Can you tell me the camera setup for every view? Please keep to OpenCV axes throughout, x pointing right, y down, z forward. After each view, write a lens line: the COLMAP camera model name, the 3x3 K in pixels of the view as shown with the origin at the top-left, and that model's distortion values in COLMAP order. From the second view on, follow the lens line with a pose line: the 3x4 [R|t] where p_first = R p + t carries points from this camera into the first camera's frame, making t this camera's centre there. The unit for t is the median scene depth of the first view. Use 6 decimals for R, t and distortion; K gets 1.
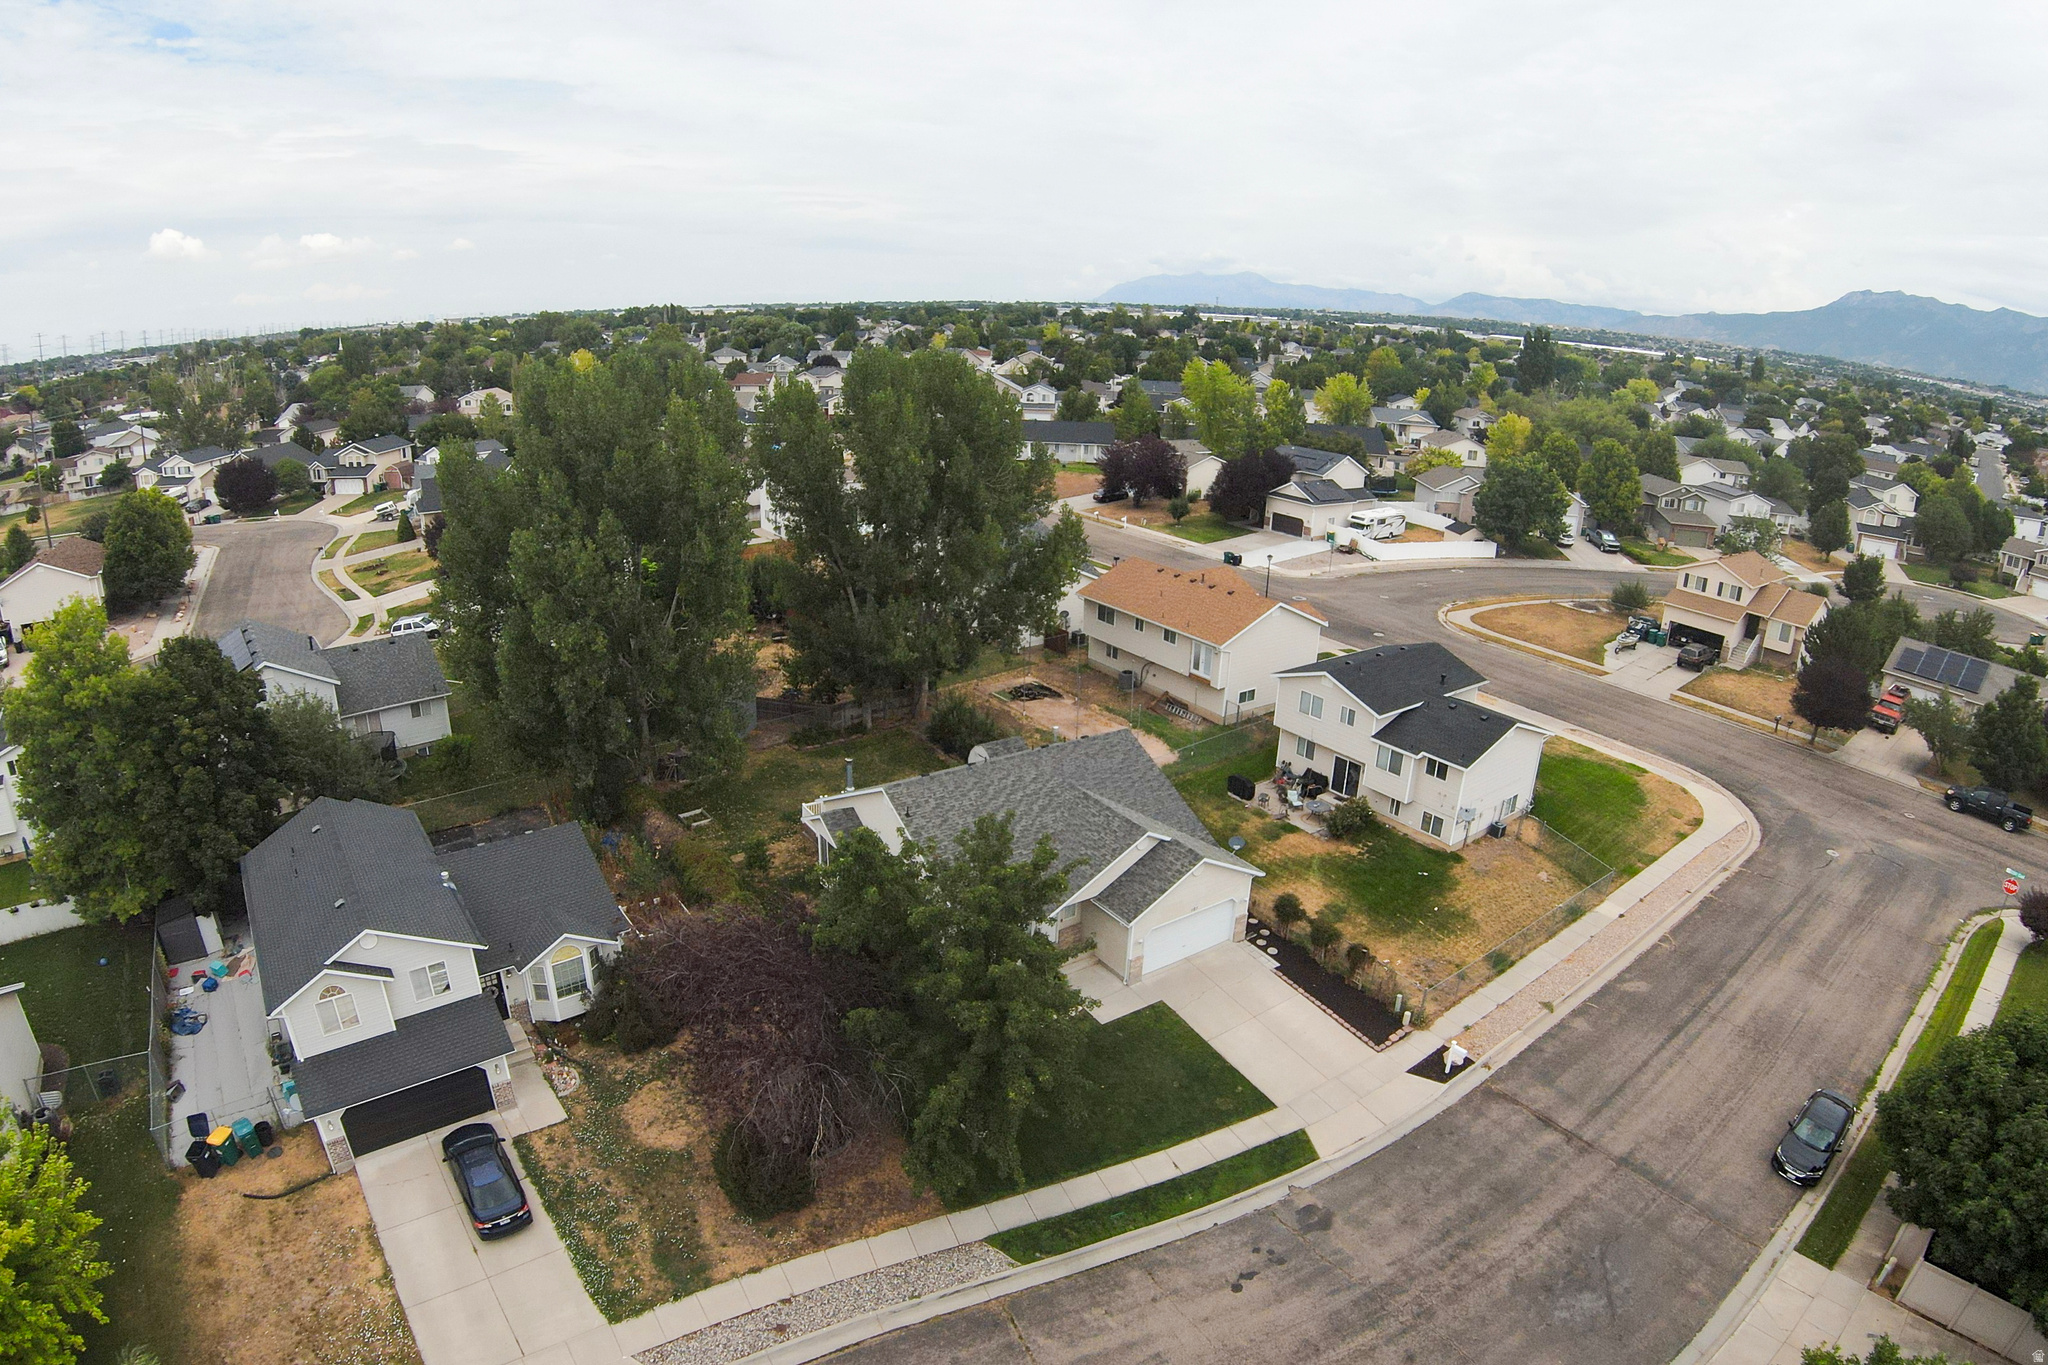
lens RADIAL K [[1069.6, 0, 1023.5], [0, 1069.6, 676.4], [0, 0, 1]] dist [-0.208587, 0.041936]
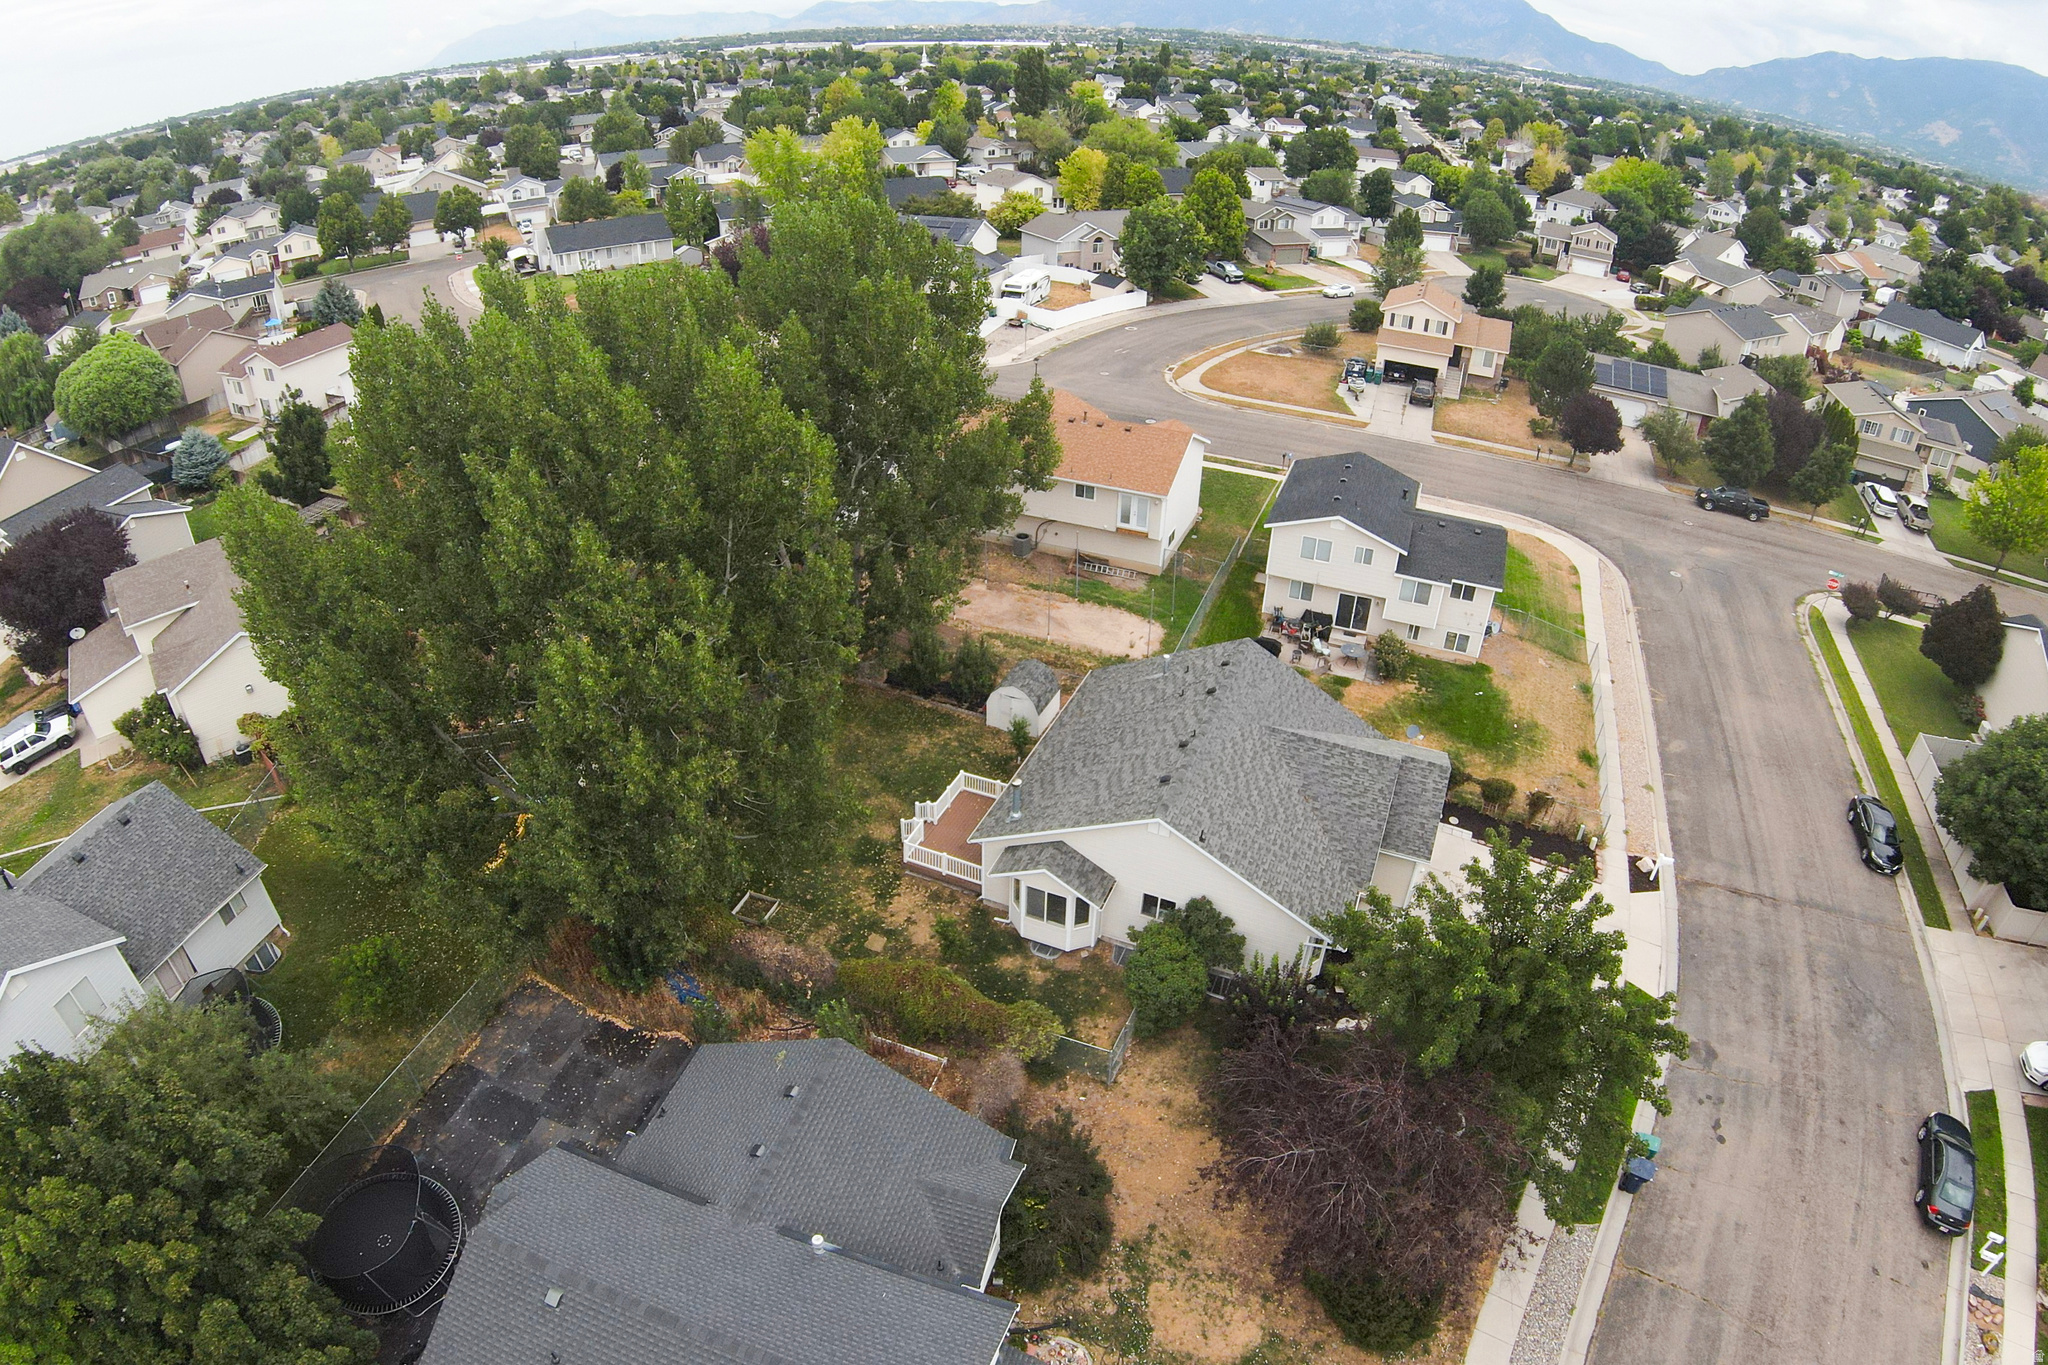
lens RADIAL K [[1069.6, 0, 1023.5], [0, 1069.6, 676.4], [0, 0, 1]] dist [-0.208587, 0.041936]
pose [[0.845083, -0.297425, 0.444267, -0.476429], [0.180327, 0.940849, 0.286856, -0.214718], [-0.503306, -0.162304, 0.848729, 0.339401]]
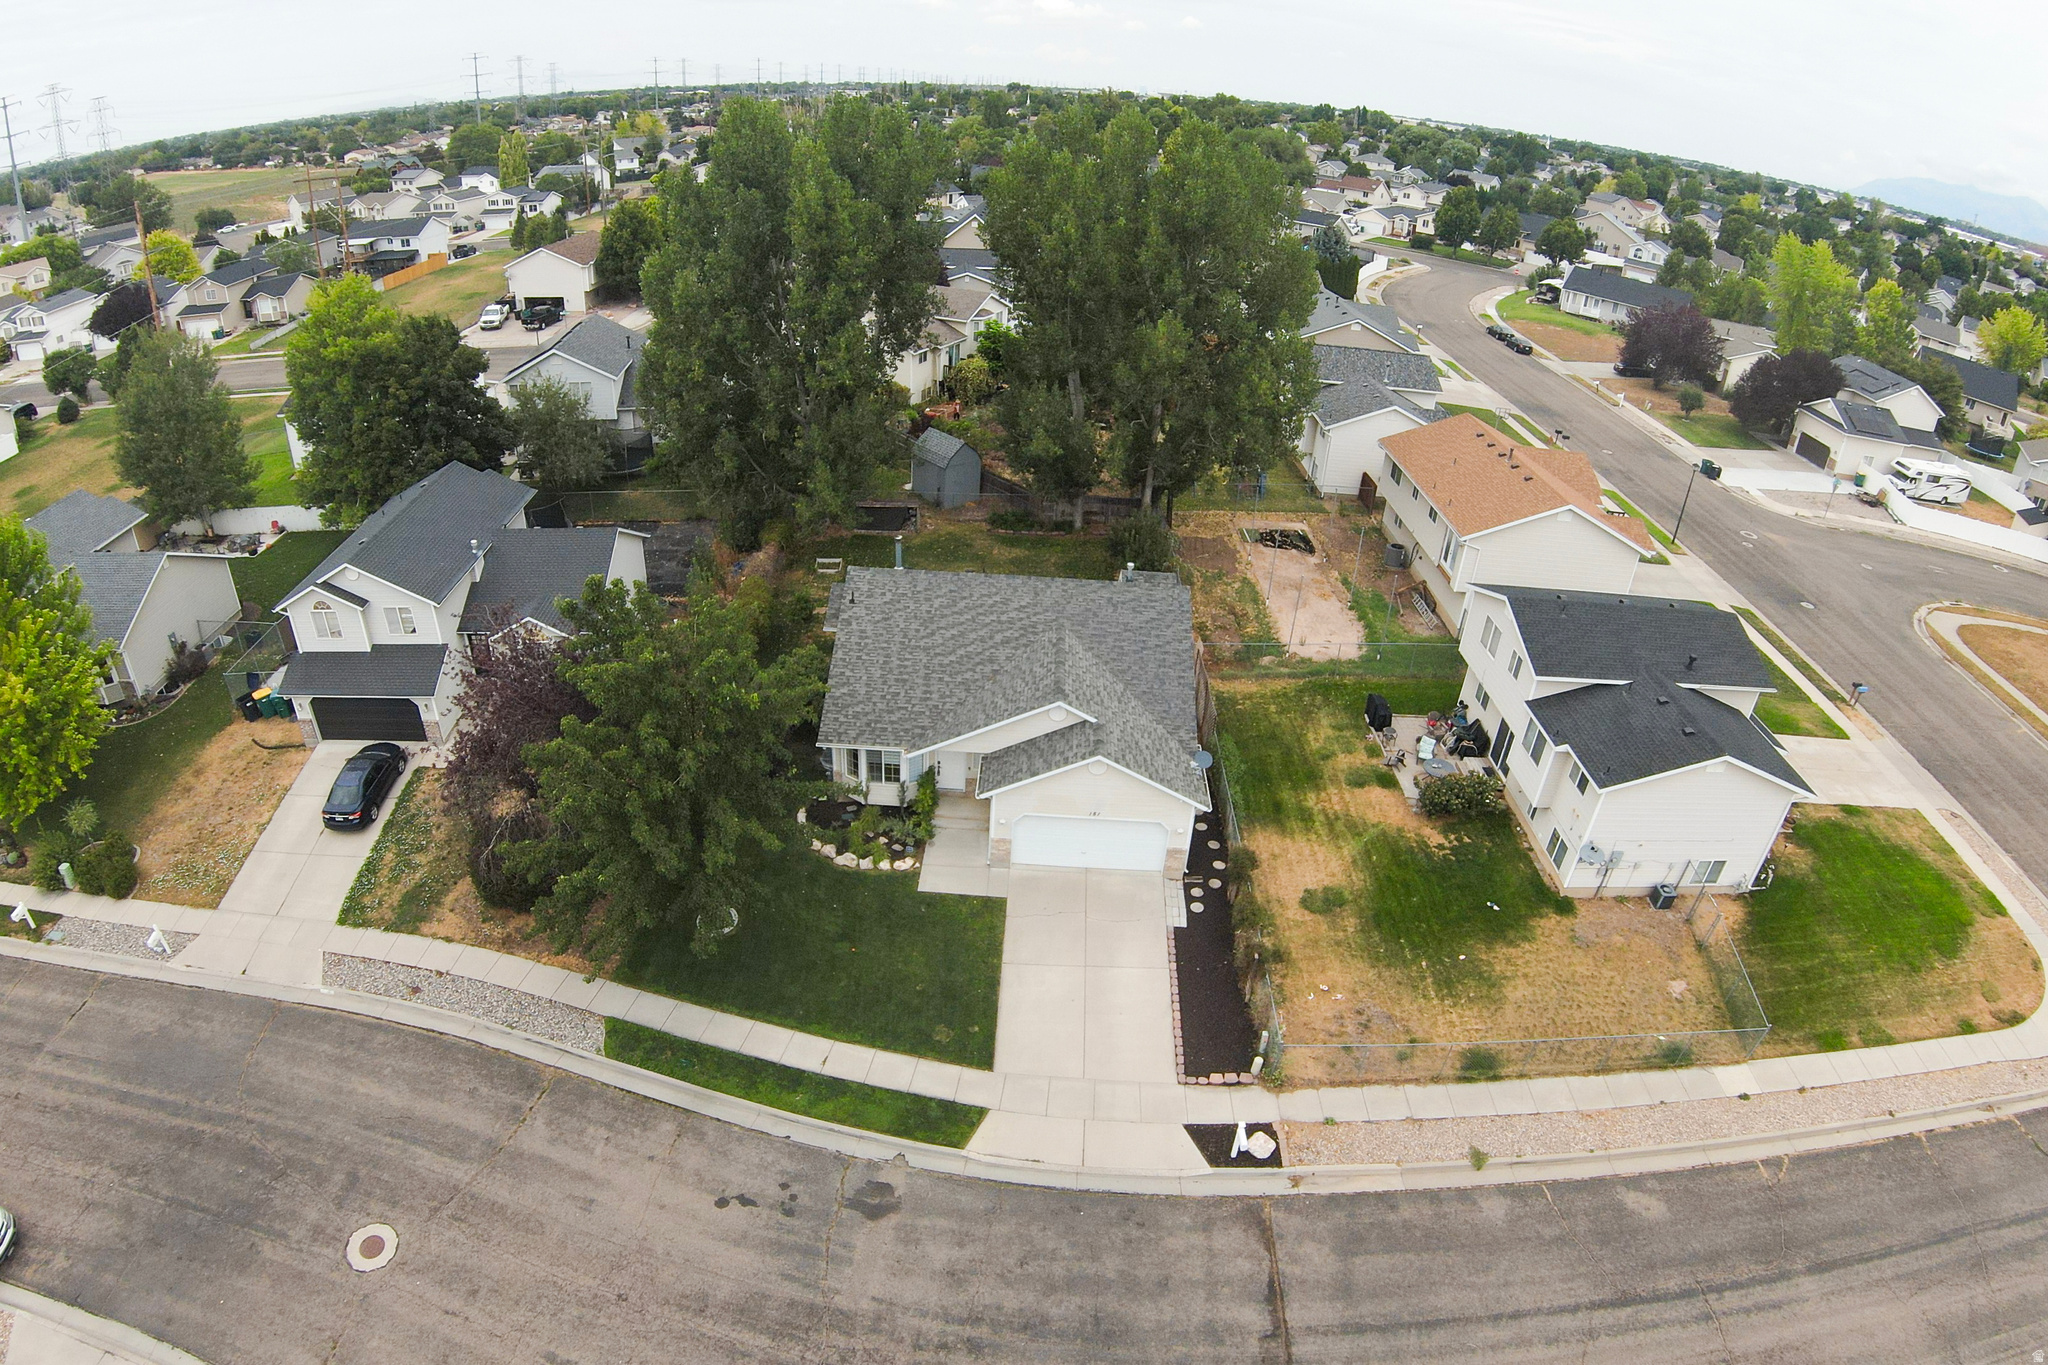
lens RADIAL K [[1069.6, 0, 1023.5], [0, 1069.6, 676.4], [0, 0, 1]] dist [-0.208587, 0.041936]
pose [[0.807723, 0.307745, -0.502869, 0.428862], [-0.215965, 0.948111, 0.233334, -0.048373], [0.548583, -0.079867, 0.832273, 0.264665]]
